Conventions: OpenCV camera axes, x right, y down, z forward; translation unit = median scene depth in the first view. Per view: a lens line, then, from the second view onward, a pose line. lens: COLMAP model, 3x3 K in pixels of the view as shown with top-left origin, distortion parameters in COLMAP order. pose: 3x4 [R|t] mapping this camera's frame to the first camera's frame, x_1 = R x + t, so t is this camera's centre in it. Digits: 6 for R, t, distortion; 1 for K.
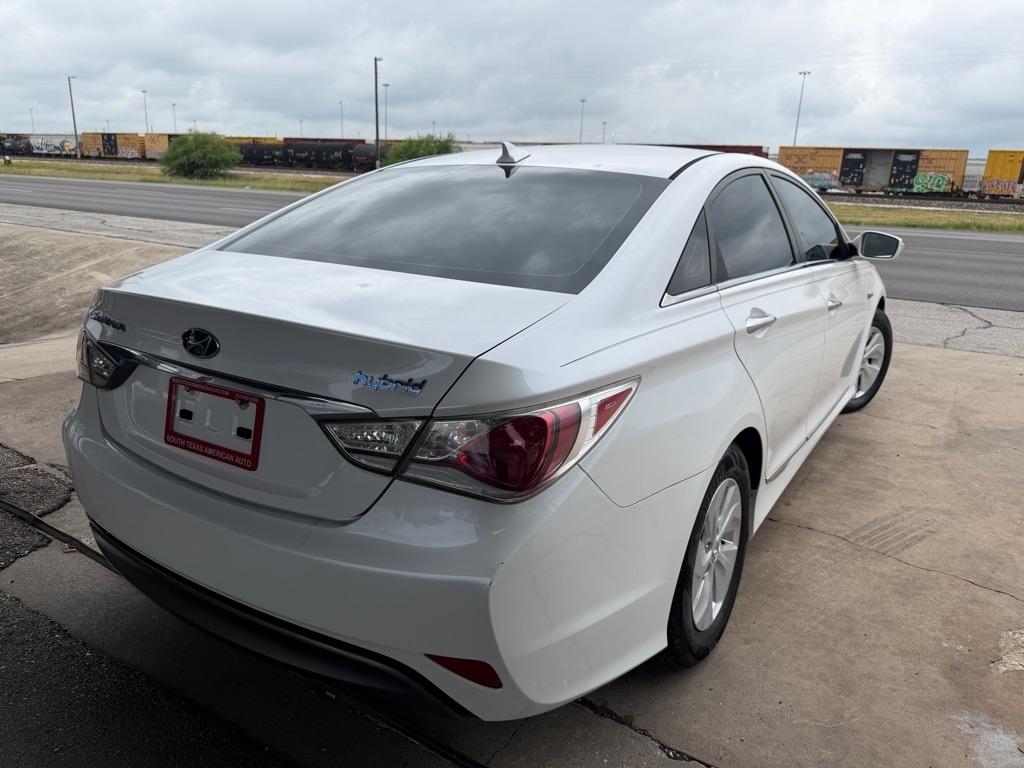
lens RADIAL K [[729.6, 0, 518.8], [0, 729.6, 387.9], [0, 0, 1]] dist [0.043663, -0.053438]
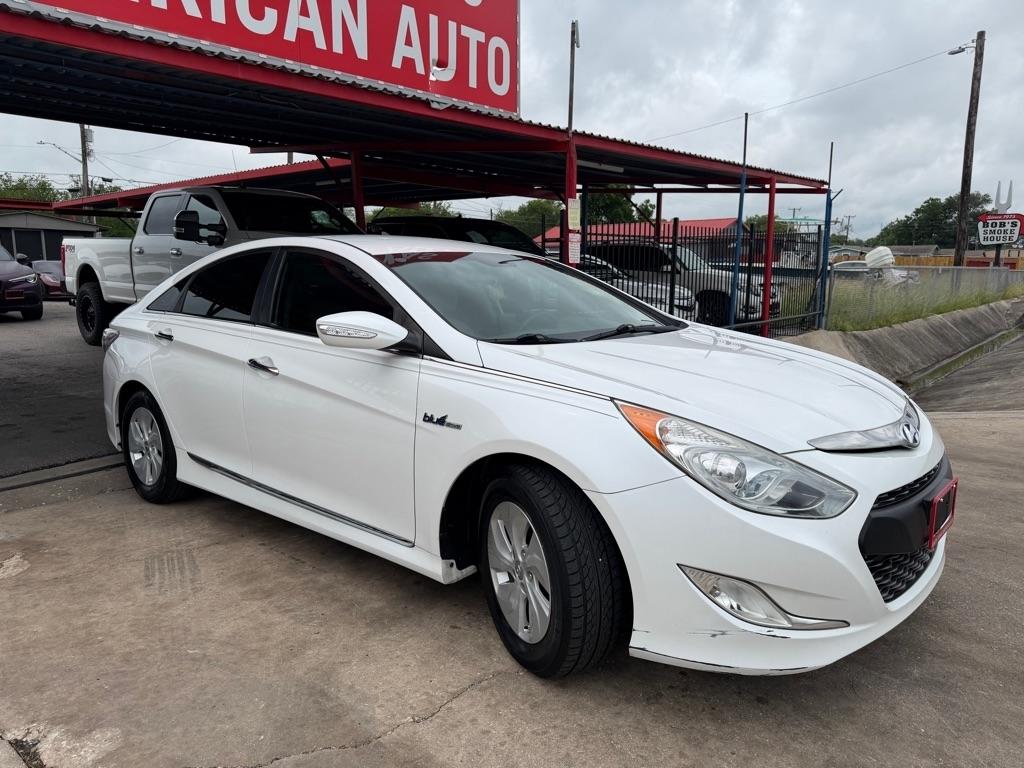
lens RADIAL K [[729.6, 0, 514.1], [0, 729.6, 383.1], [0, 0, 1]] dist [0.043663, -0.053438]
pose [[-0.156108, 0.117548, -0.980721, 1.898145], [-0.278196, 0.947466, 0.157844, -0.483107], [0.947754, 0.297473, -0.115206, 1.986612]]
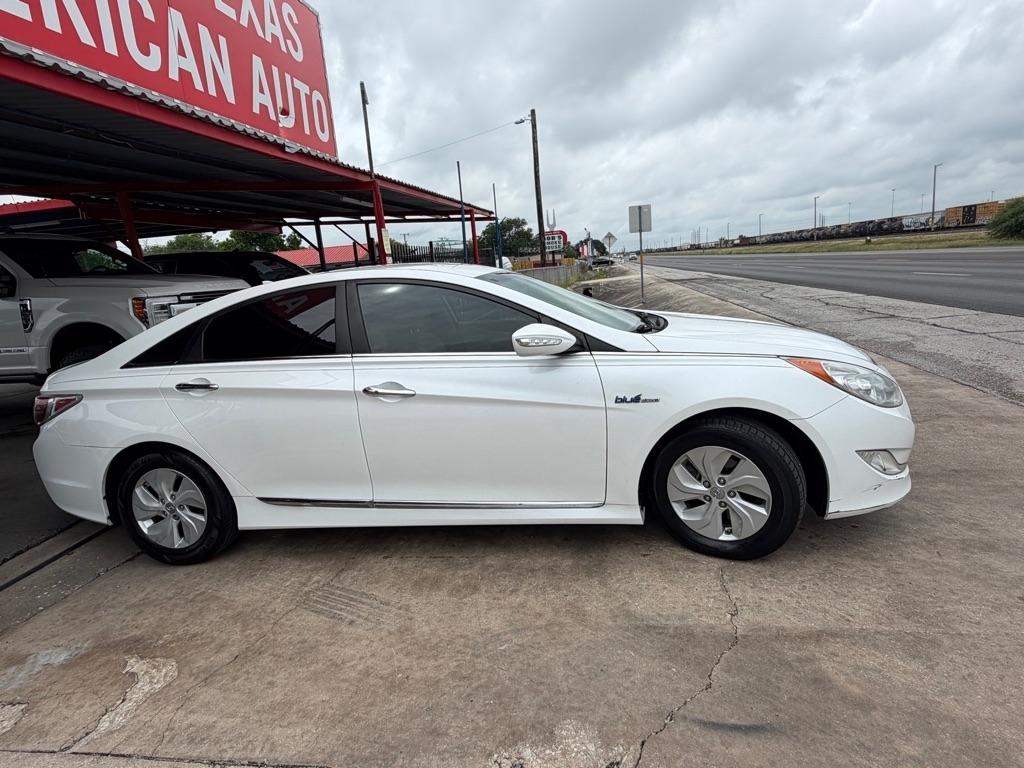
lens RADIAL K [[574.8, 0, 514.7], [0, 574.8, 382.3], [0, 0, 1]] dist [0.004155, -0.003083]
pose [[0.377535, 0.111595, -0.919246, 1.769843], [-0.158536, 0.985844, 0.054569, -0.280700], [0.912323, 0.125132, 0.389882, 1.122603]]
